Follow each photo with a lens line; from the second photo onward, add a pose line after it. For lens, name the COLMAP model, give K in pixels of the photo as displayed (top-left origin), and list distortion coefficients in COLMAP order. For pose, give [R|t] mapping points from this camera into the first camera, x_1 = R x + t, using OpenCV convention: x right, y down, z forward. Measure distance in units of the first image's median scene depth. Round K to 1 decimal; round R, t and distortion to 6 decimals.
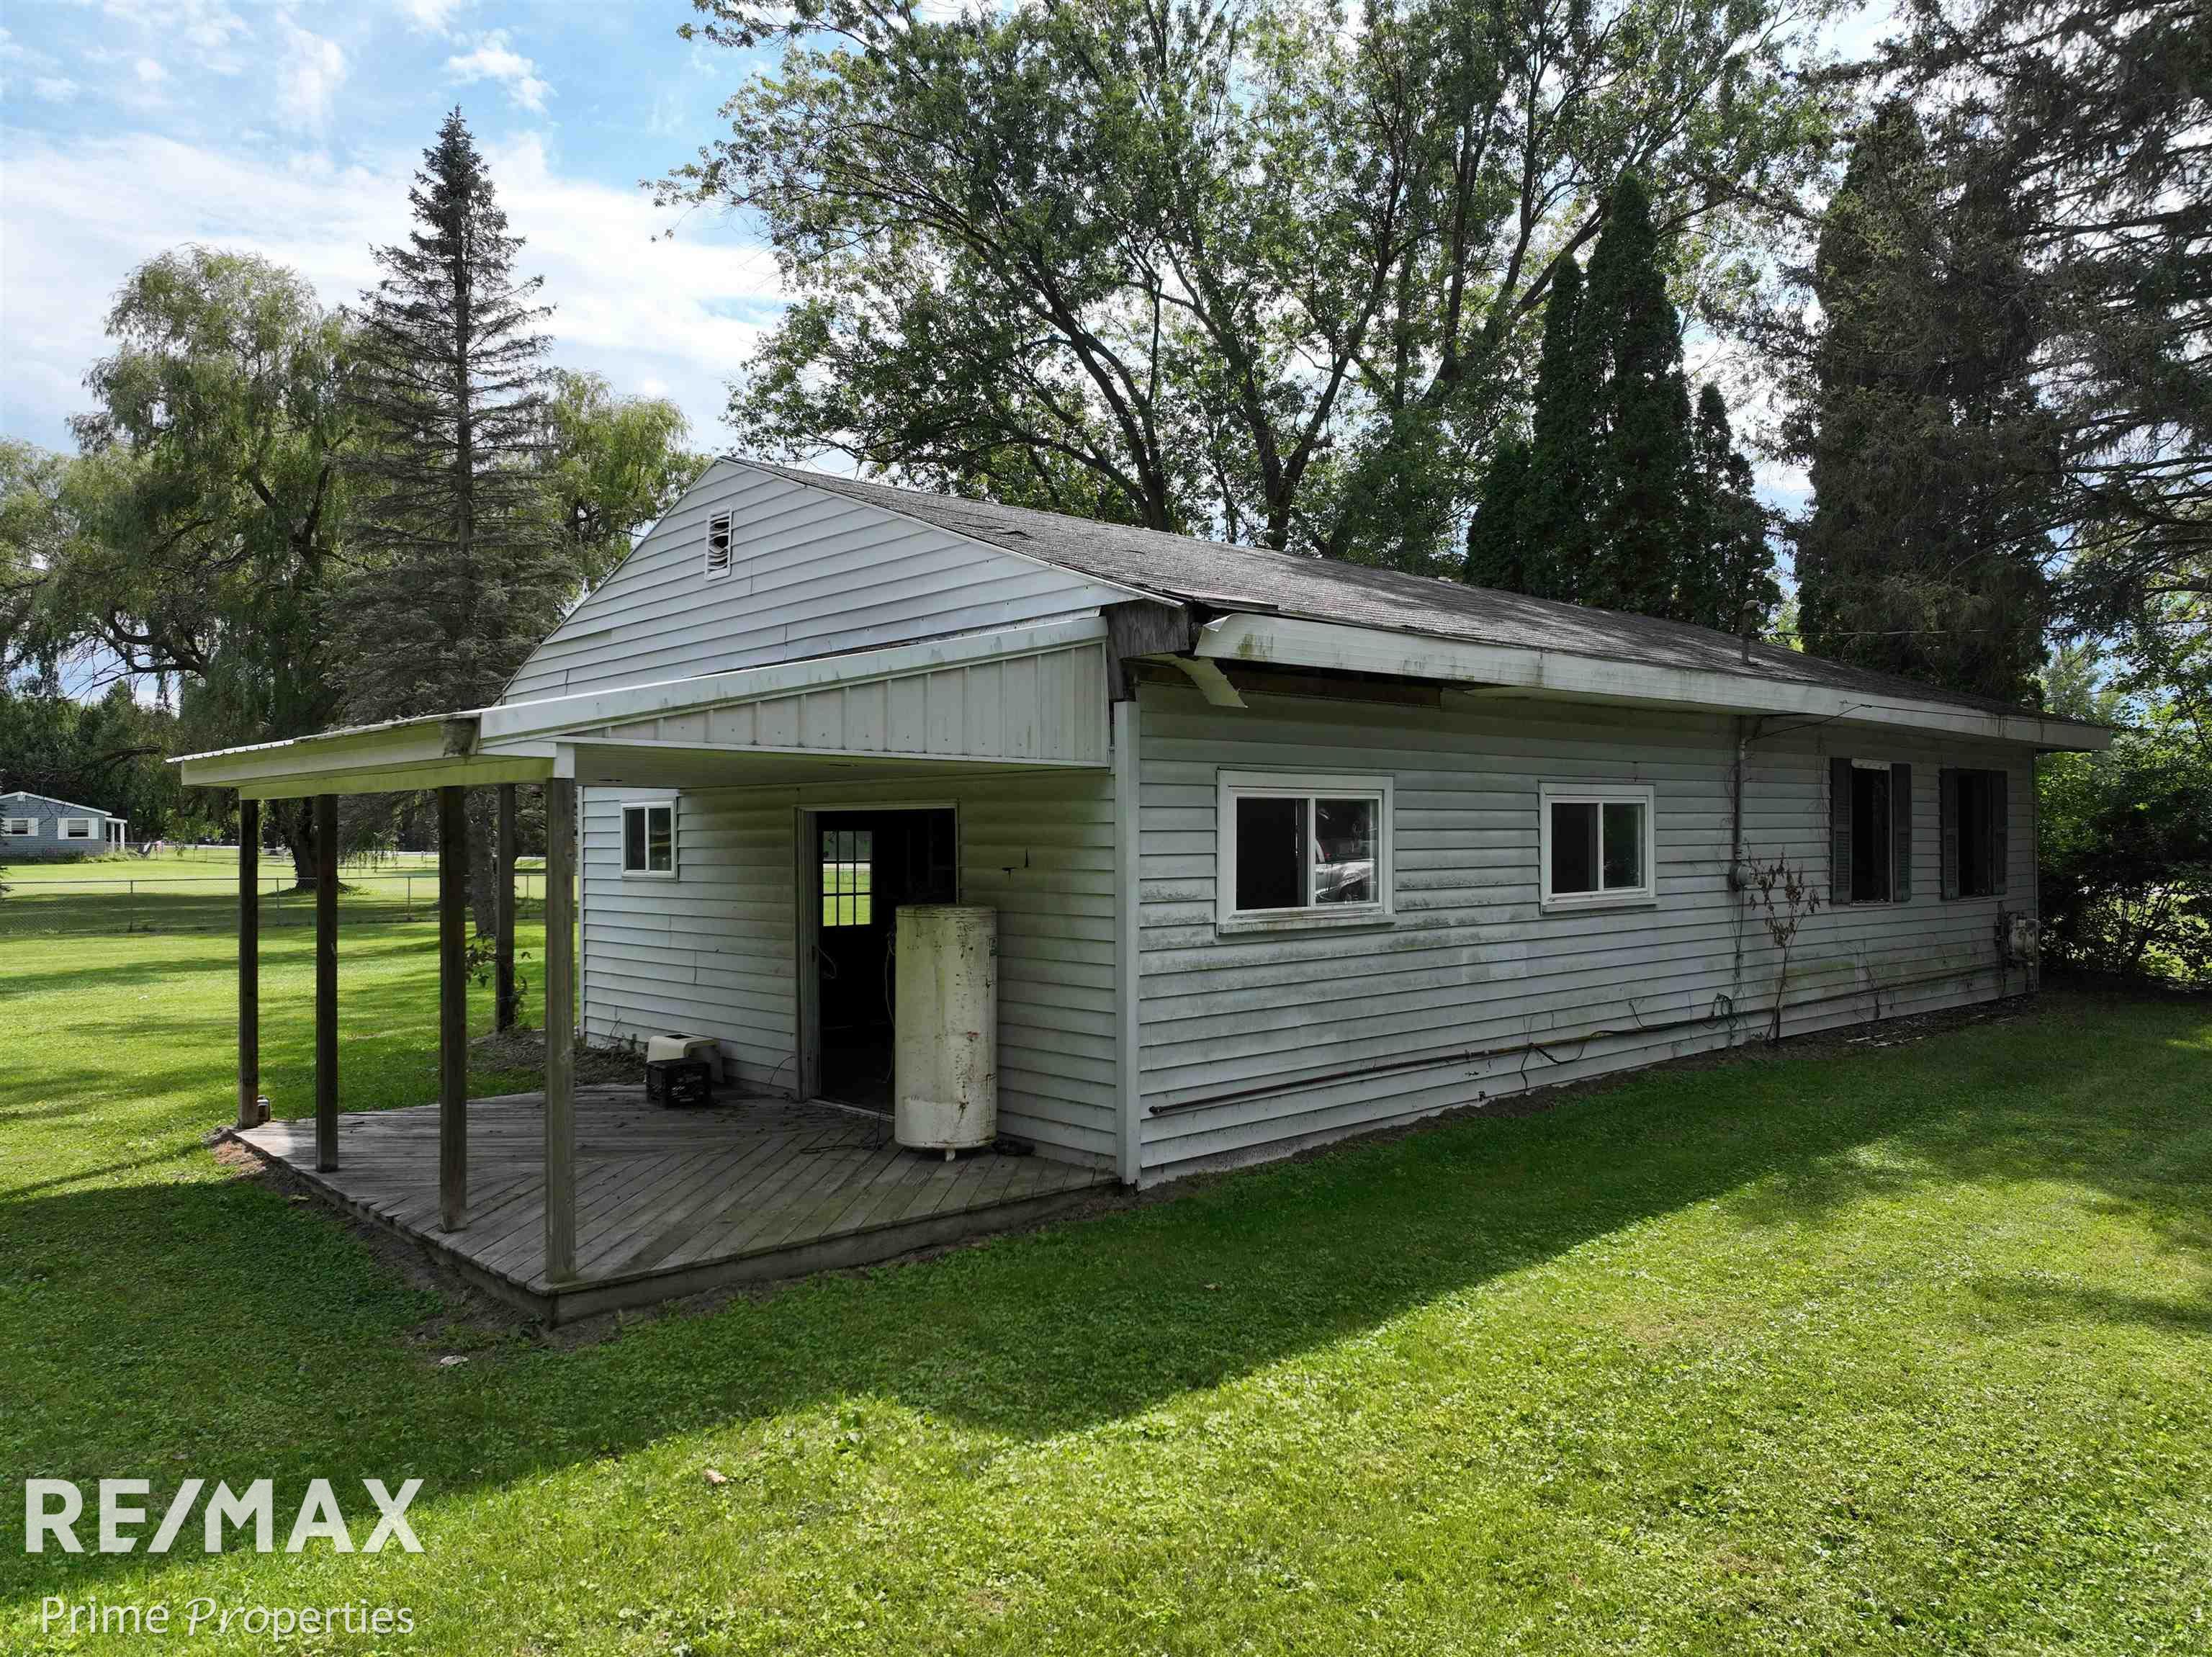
lens RADIAL K [[1564.5, 0, 1105.9], [0, 1564.5, 836.4], [0, 0, 1]] dist [-0.002757, 0.024535]
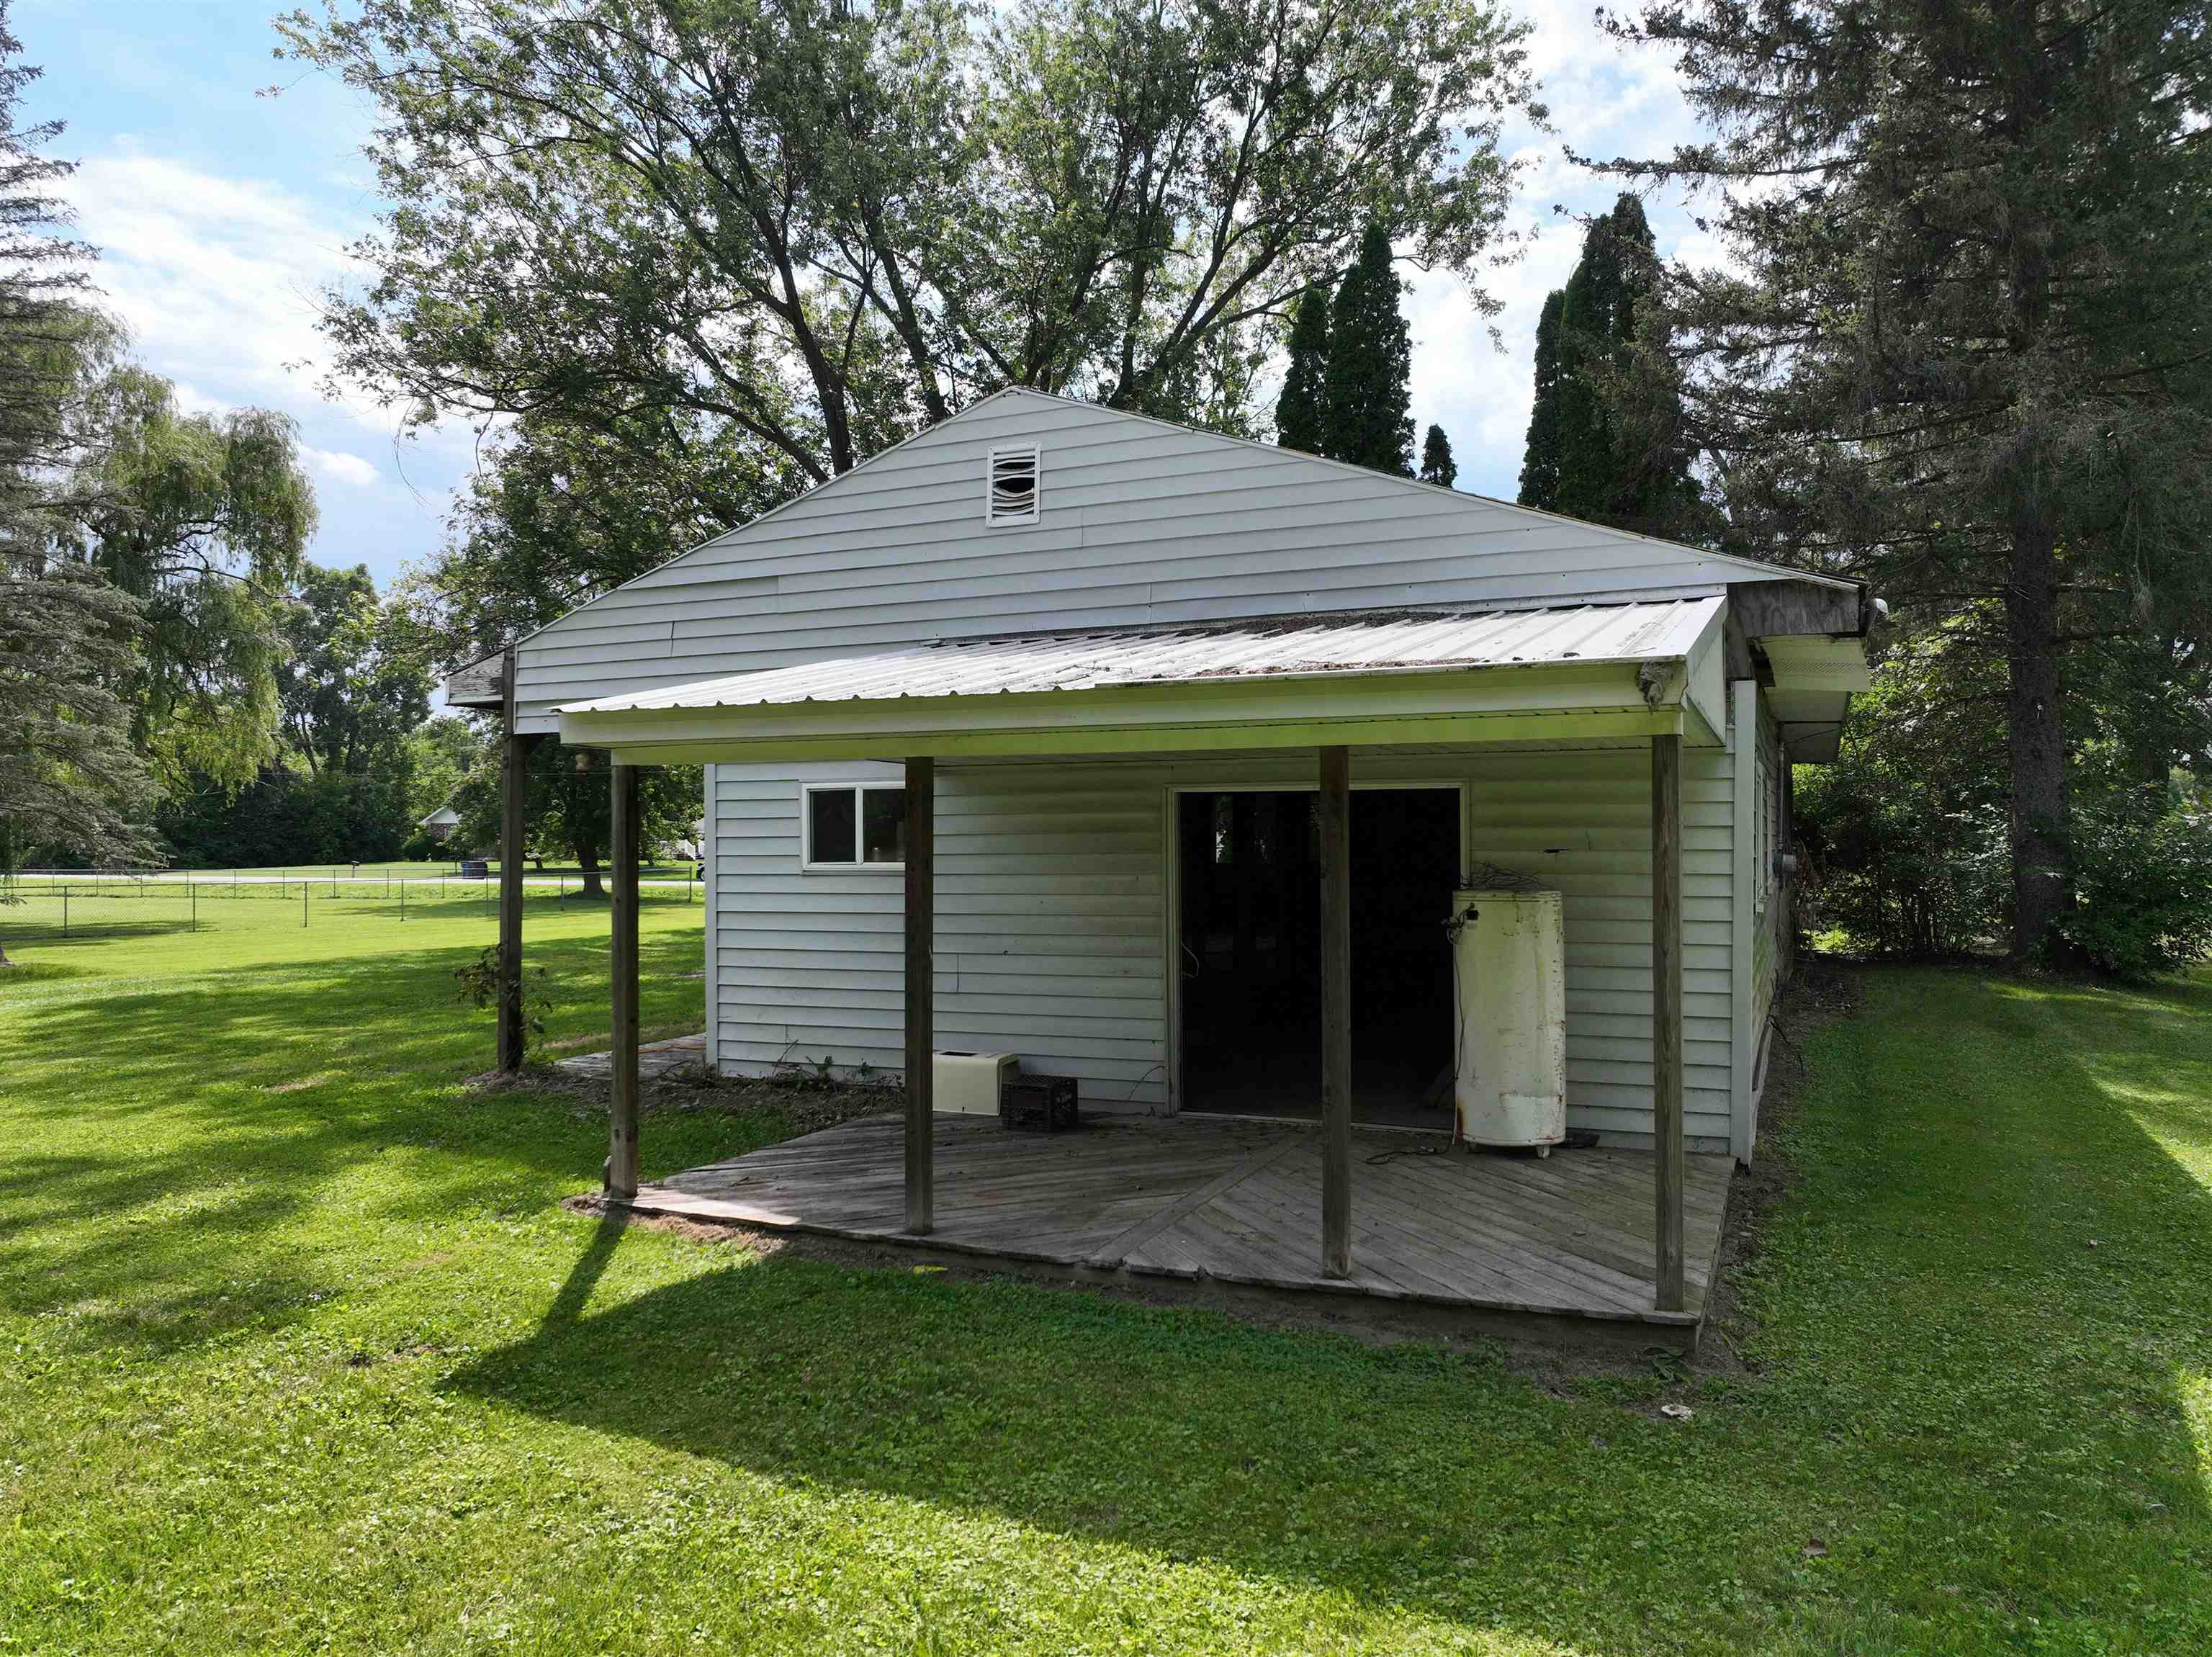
lens RADIAL K [[1564.5, 0, 1108.0], [0, 1564.5, 829.3], [0, 0, 1]] dist [-0.002757, 0.024535]
pose [[0.911403, 0.004955, 0.411485, -0.595309], [-0.000209, 0.999933, -0.011579, 0.015652], [-0.411515, 0.010467, 0.911343, 0.196188]]
